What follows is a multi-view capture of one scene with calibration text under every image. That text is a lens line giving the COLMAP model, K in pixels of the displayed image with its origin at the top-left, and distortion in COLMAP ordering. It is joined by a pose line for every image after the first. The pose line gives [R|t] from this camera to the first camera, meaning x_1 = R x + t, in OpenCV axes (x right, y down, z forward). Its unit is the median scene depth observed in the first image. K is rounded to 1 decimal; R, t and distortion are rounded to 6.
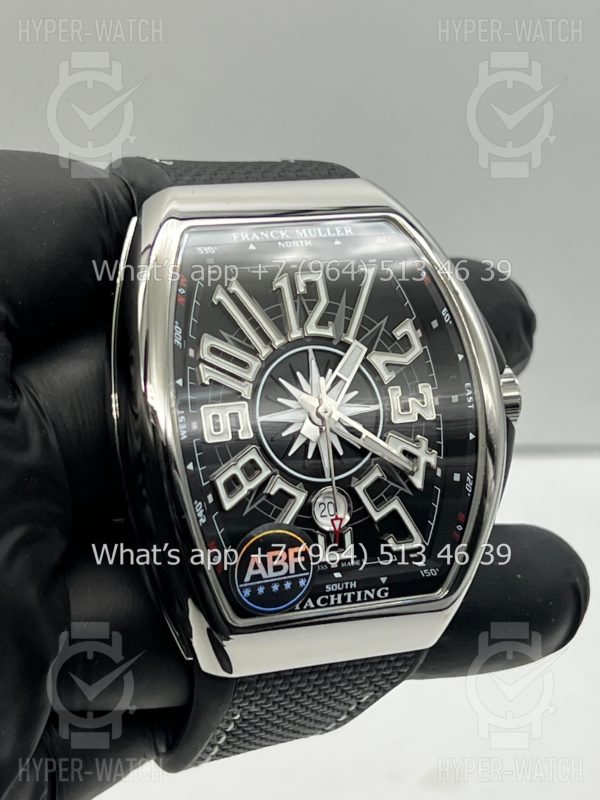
lens RADIAL K [[1894.5, 0, 313.1], [0, 1894.5, 404.3], [0, 0, 1]] dist [0.237986, 0.018147]
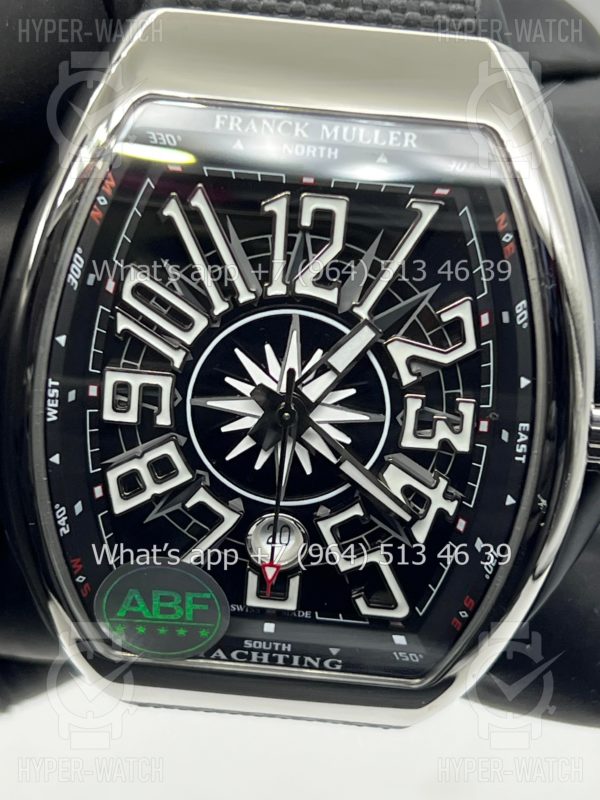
lens RADIAL K [[1894.2, 0, 300.0], [0, 1894.2, 400.0], [0, 0, 1]] dist [0.244916, -0.178042]
pose [[0.892759, 0.312434, -0.324602, 0.224685], [-0.168134, 0.899474, 0.403334, -0.270595], [0.417986, -0.305503, 0.855544, 0.430414]]
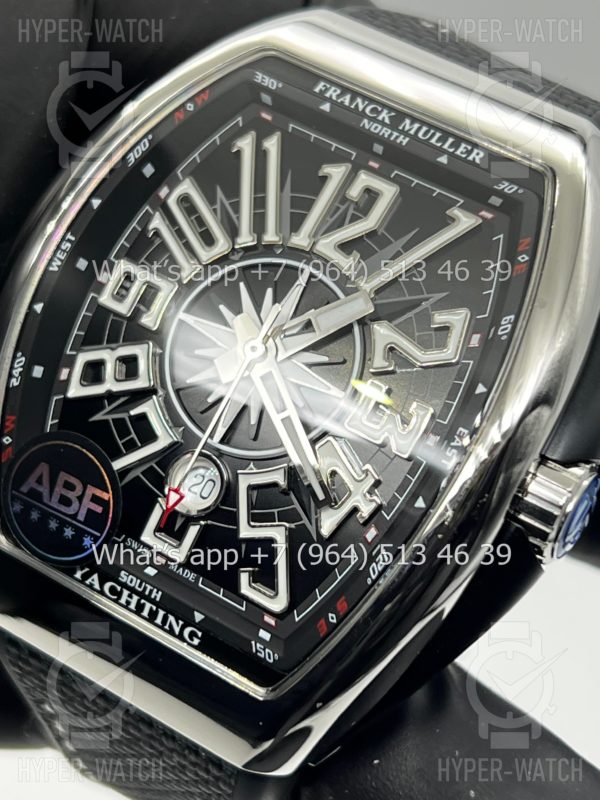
lens RADIAL K [[1894.2, 0, 300.0], [0, 1894.2, 400.0], [0, 0, 1]] dist [0.244916, -0.178042]
pose [[0.611916, 0.425567, -0.666672, 0.467713], [-0.505336, 0.858788, 0.084373, -0.045410], [0.608436, 0.285265, 0.740560, 0.517365]]
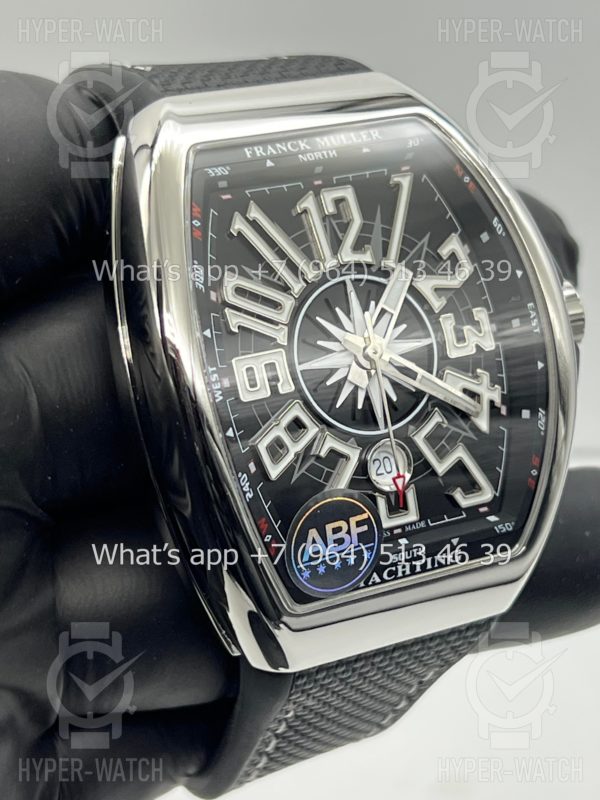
lens RADIAL K [[1894.5, 0, 313.1], [0, 1894.5, 404.3], [0, 0, 1]] dist [0.237986, 0.018147]
pose [[0.992628, -0.087962, 0.083383, -0.092932], [0.083466, 0.994939, 0.055953, -0.022459], [-0.087882, -0.048581, 0.994946, 0.158507]]
